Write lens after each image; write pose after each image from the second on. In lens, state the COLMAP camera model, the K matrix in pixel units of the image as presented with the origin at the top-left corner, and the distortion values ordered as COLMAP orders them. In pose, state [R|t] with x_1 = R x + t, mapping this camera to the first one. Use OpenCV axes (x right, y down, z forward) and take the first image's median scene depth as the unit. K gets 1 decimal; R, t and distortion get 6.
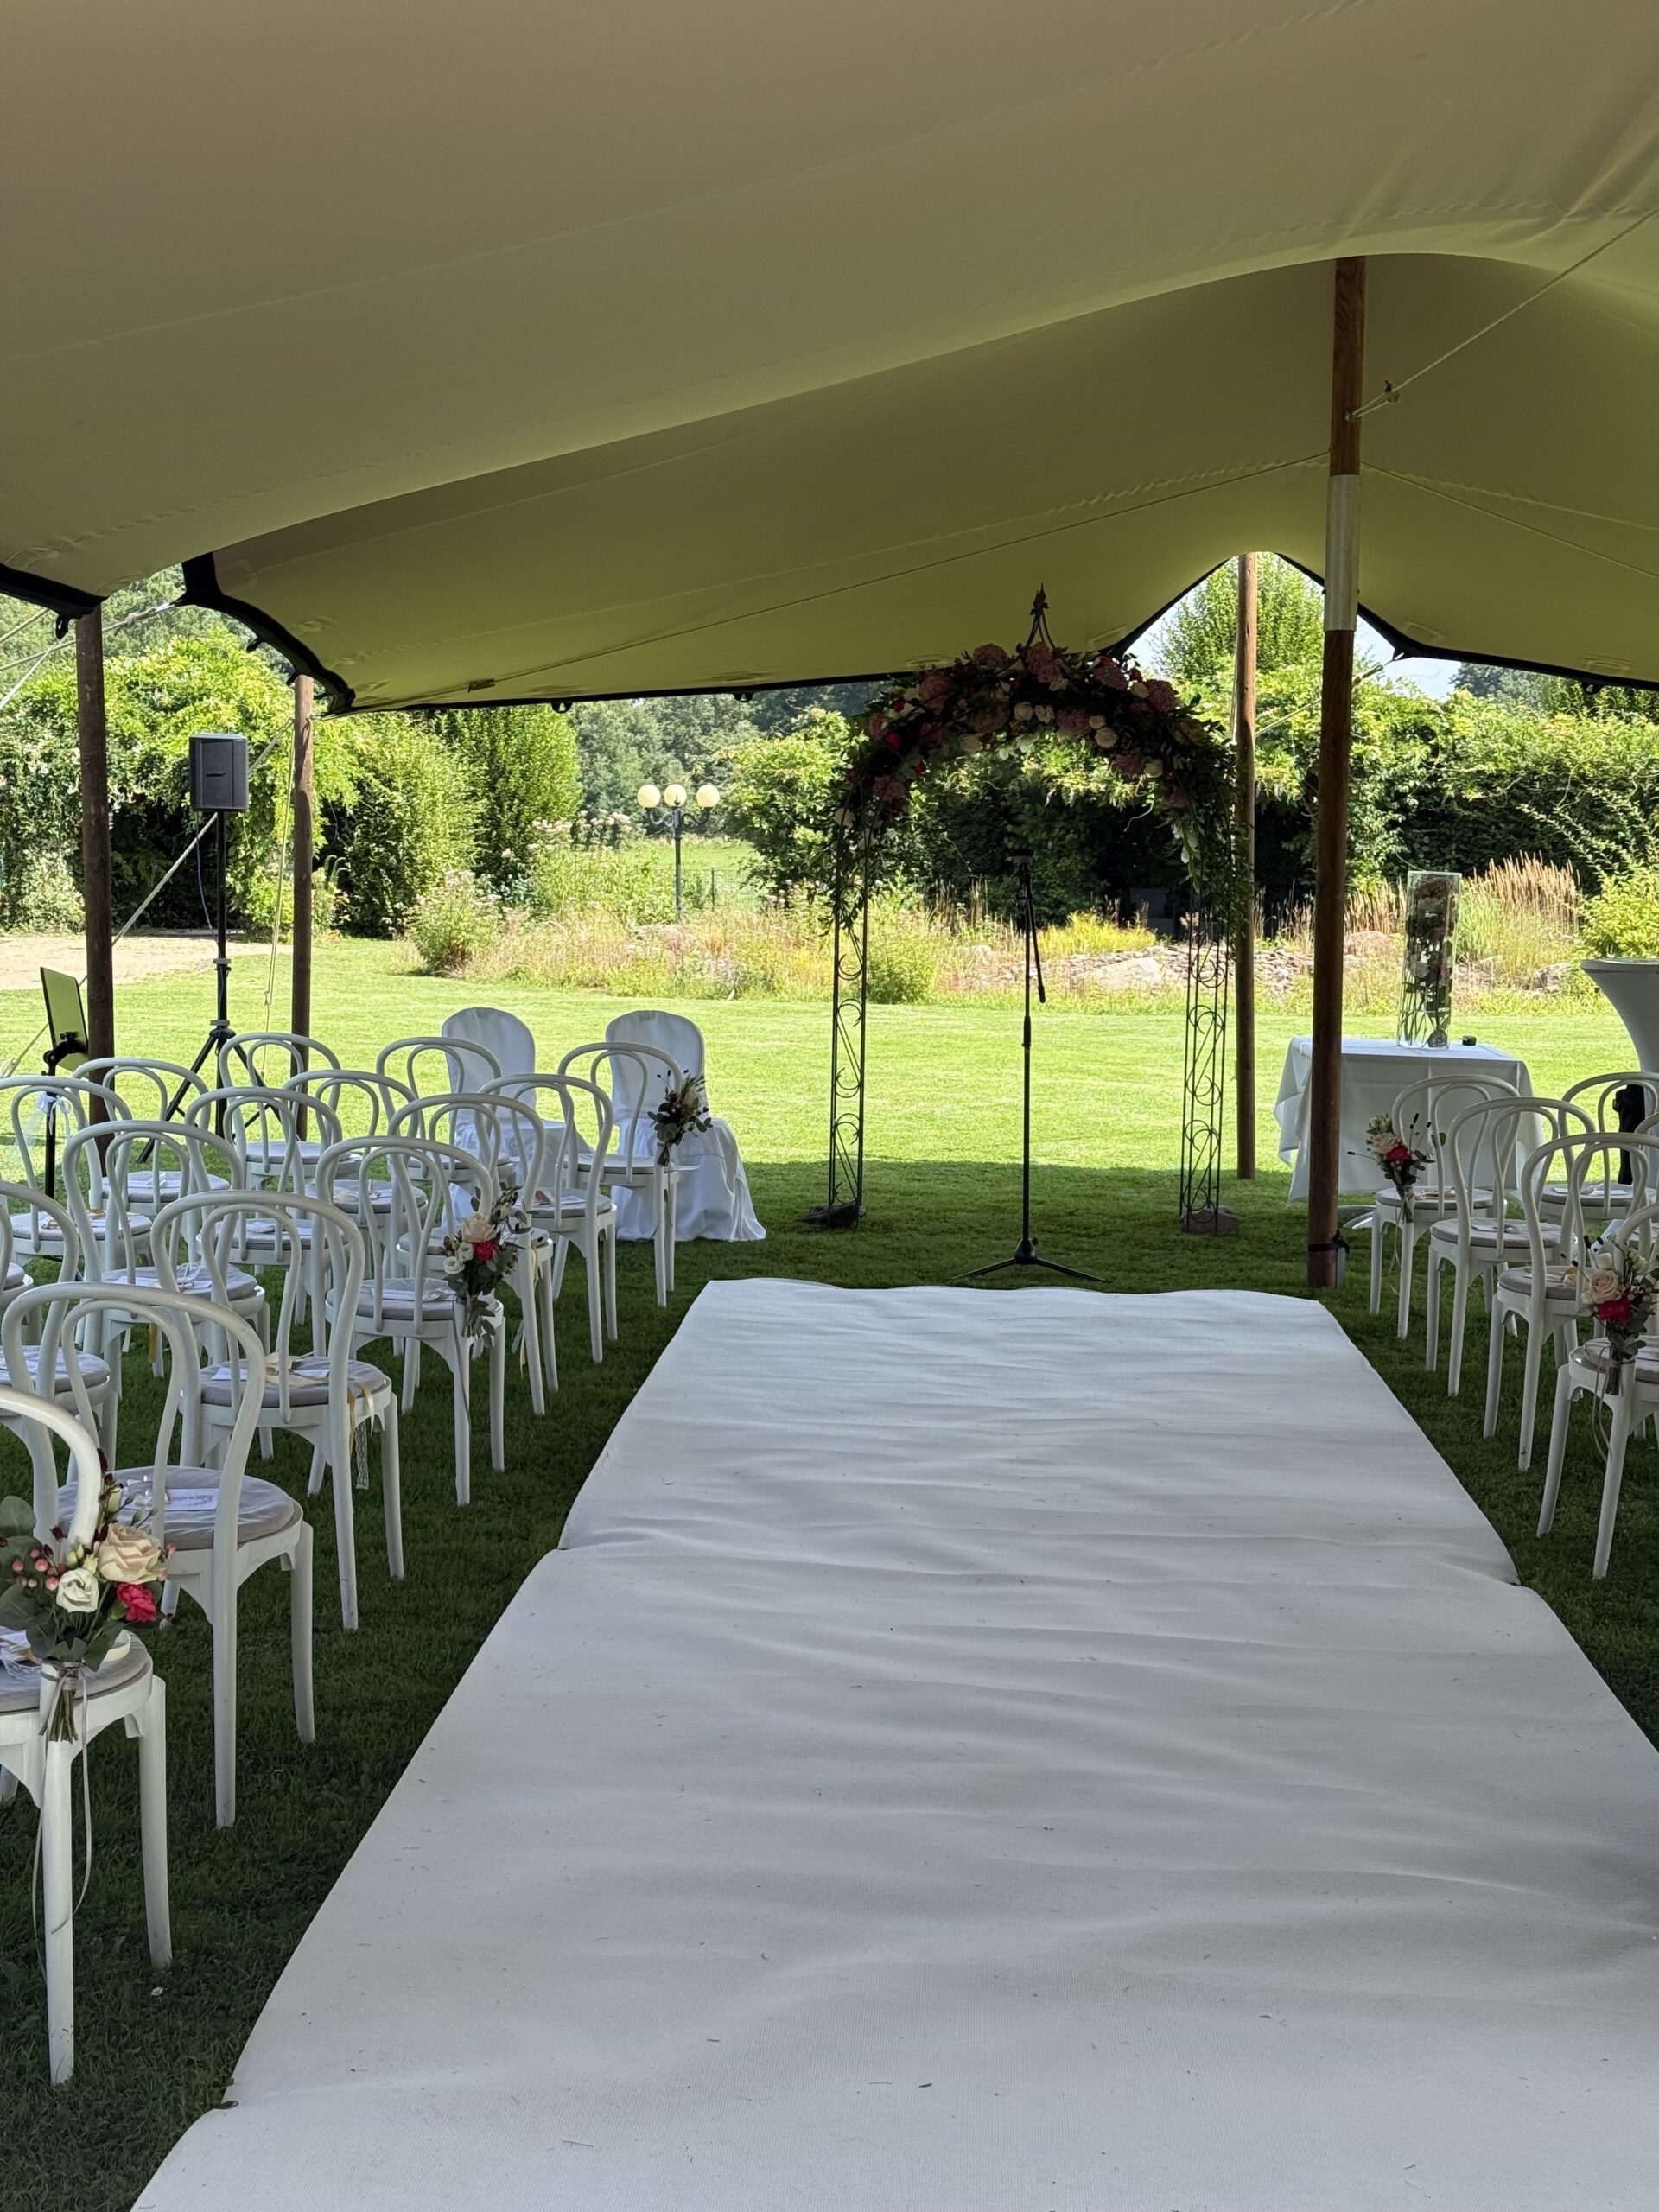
lens RADIAL K [[3104.9, 0, 829.5], [0, 3104.9, 1106.0], [0, 0, 1]] dist [0.232361, 0.020166]
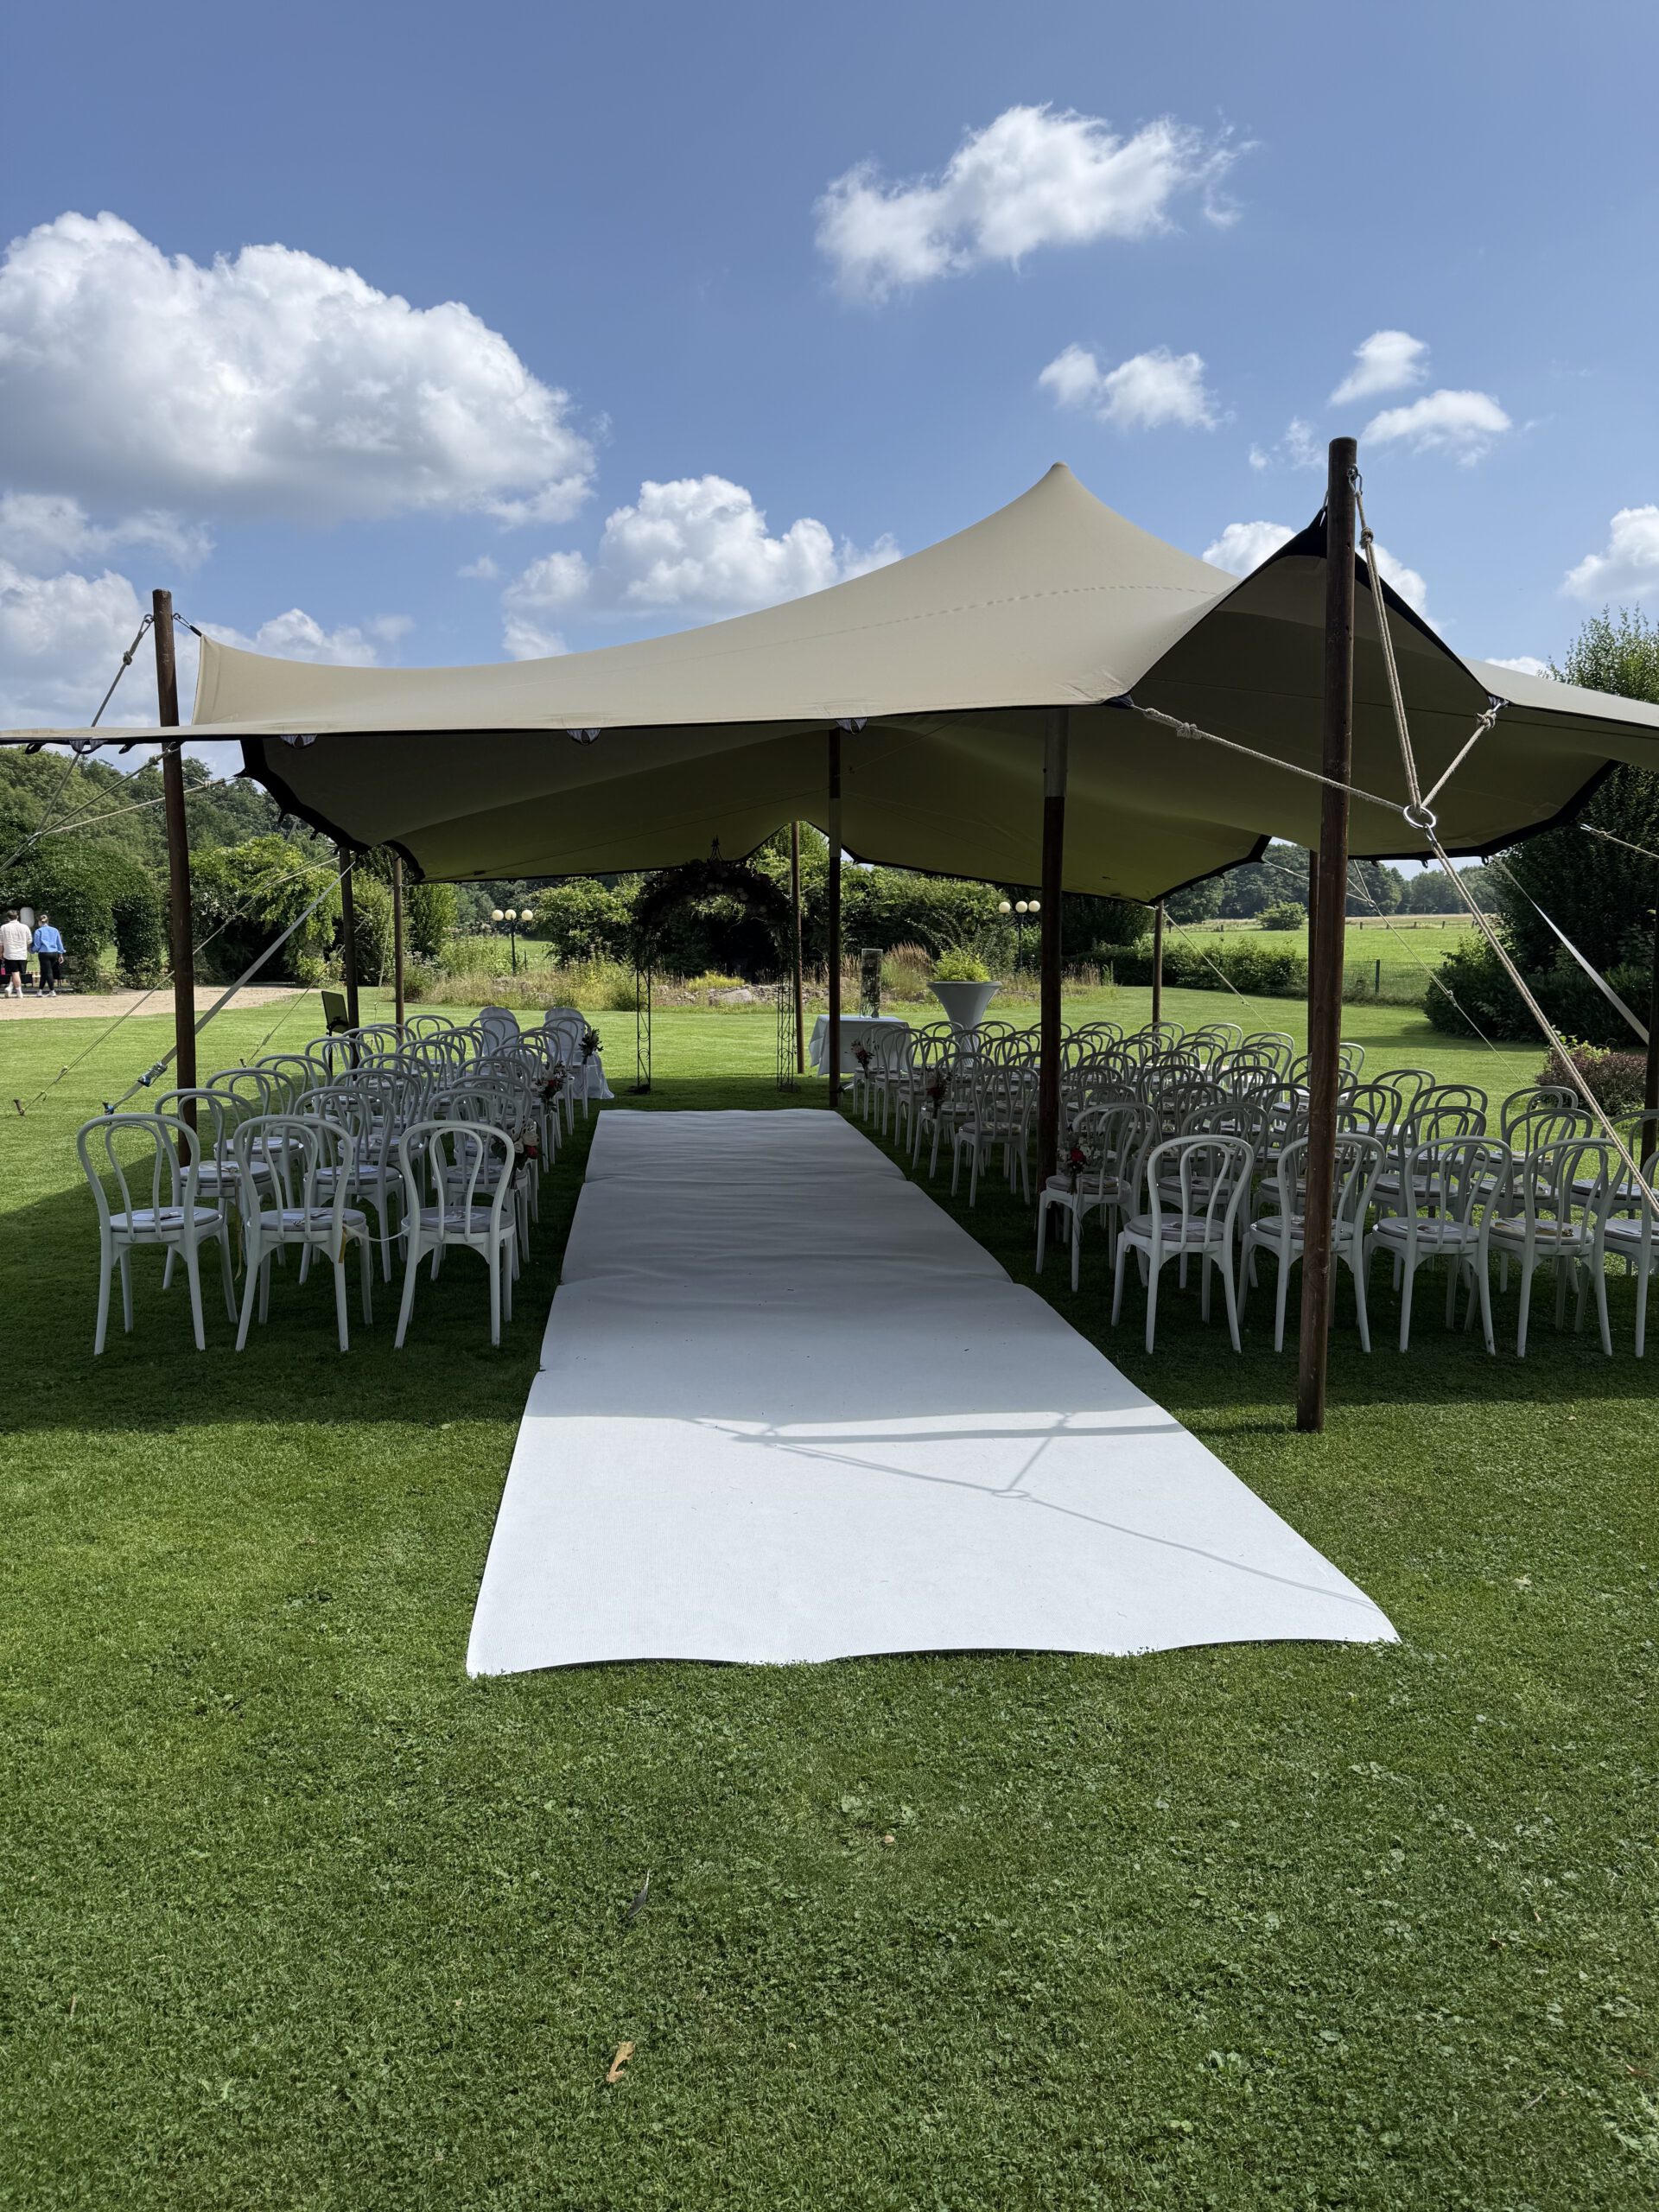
lens RADIAL K [[1549.0, 0, 829.5], [0, 1549.0, 1106.0], [0, 0, 1]] dist [0.182739, -0.000449]
pose [[0.986283, -0.027592, 0.162742, -0.048216], [0.023636, 0.999377, 0.026194, 0.018246], [-0.163364, -0.021988, 0.986321, -0.232385]]
